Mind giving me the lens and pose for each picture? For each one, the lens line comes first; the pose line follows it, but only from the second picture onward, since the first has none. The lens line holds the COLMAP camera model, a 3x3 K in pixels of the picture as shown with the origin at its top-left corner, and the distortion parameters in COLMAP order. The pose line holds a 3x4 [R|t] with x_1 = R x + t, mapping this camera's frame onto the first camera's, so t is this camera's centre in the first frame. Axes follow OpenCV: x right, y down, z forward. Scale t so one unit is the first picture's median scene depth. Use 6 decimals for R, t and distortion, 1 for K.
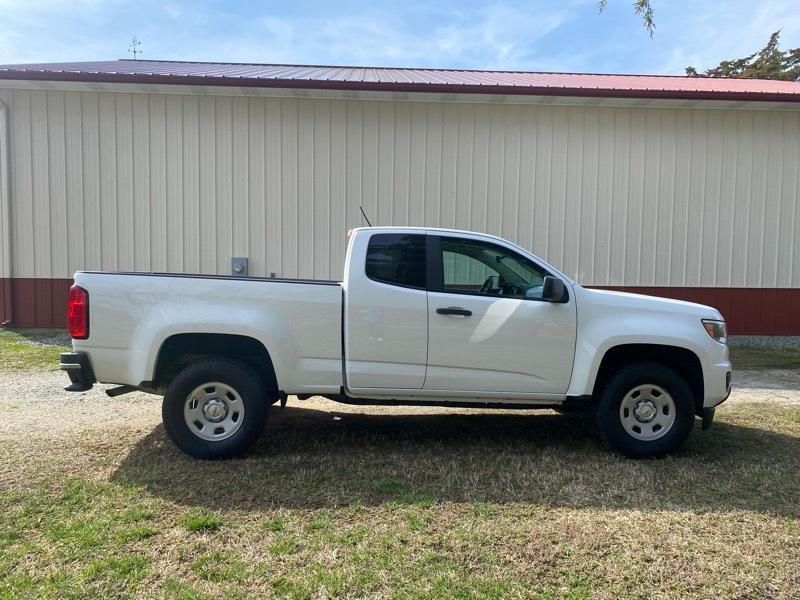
lens RADIAL K [[611.0, 0, 393.4], [0, 611.0, 297.4], [0, 0, 1]] dist [0.023010, -0.019614]
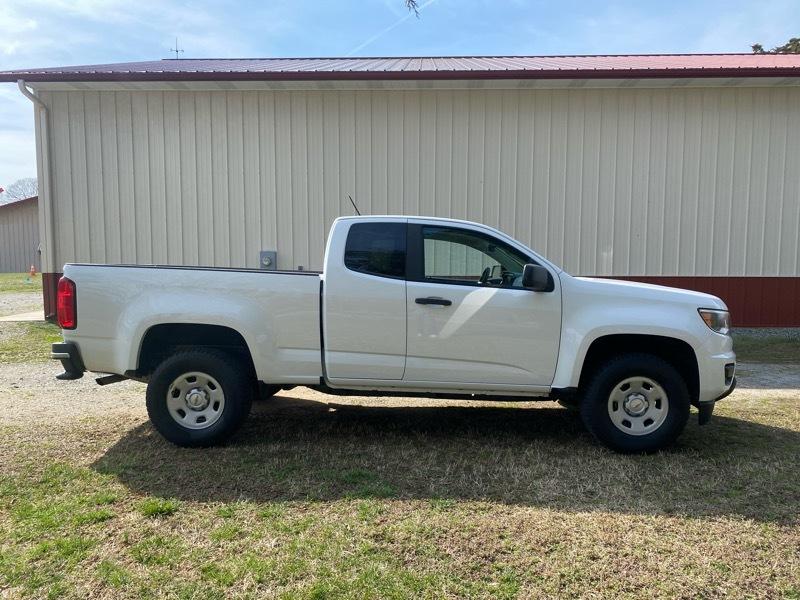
lens RADIAL K [[611.0, 0, 397.1], [0, 611.0, 306.5], [0, 0, 1]] dist [0.023010, -0.019614]
pose [[0.996076, -0.003737, -0.088427, 0.126173], [0.005943, 0.999677, 0.024693, 0.006912], [0.088306, -0.025122, 0.995777, 0.019910]]
